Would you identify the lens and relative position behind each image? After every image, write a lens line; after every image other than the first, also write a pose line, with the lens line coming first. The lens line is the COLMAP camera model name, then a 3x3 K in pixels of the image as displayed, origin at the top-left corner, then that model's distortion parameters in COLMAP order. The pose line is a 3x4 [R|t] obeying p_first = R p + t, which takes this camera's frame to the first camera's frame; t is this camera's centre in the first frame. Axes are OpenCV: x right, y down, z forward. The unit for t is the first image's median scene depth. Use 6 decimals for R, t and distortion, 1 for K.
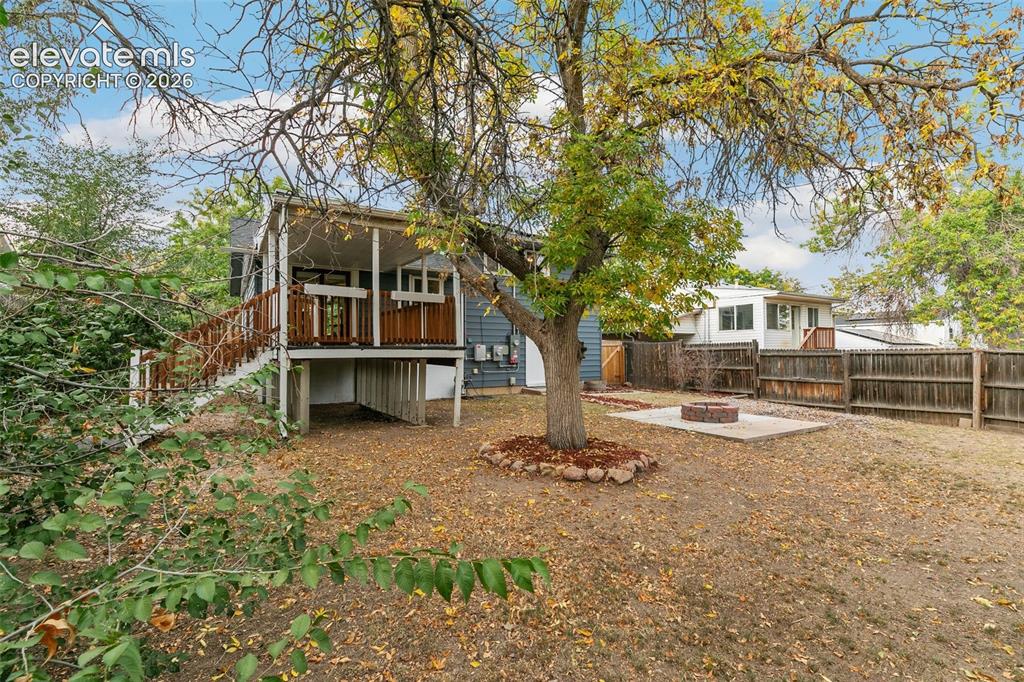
lens RADIAL K [[478.3, 0, 509.0], [0, 478.3, 366.2], [0, 0, 1]] dist [0.003721, 0.000714]
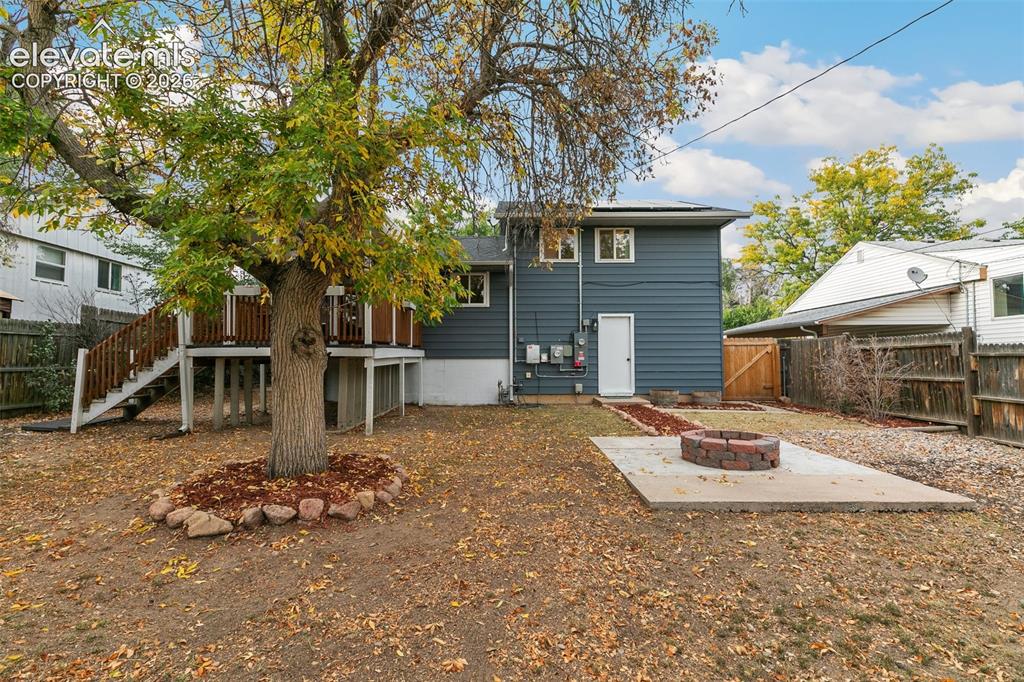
lens RADIAL K [[474.1, 0, 510.4], [0, 474.1, 349.4], [0, 0, 1]] dist [0.000970, 0.000243]
pose [[0.838468, -0.011752, -0.544825, 0.367851], [-0.016070, 0.998799, -0.046275, 0.003852], [0.544714, 0.047555, 0.837272, 0.253656]]
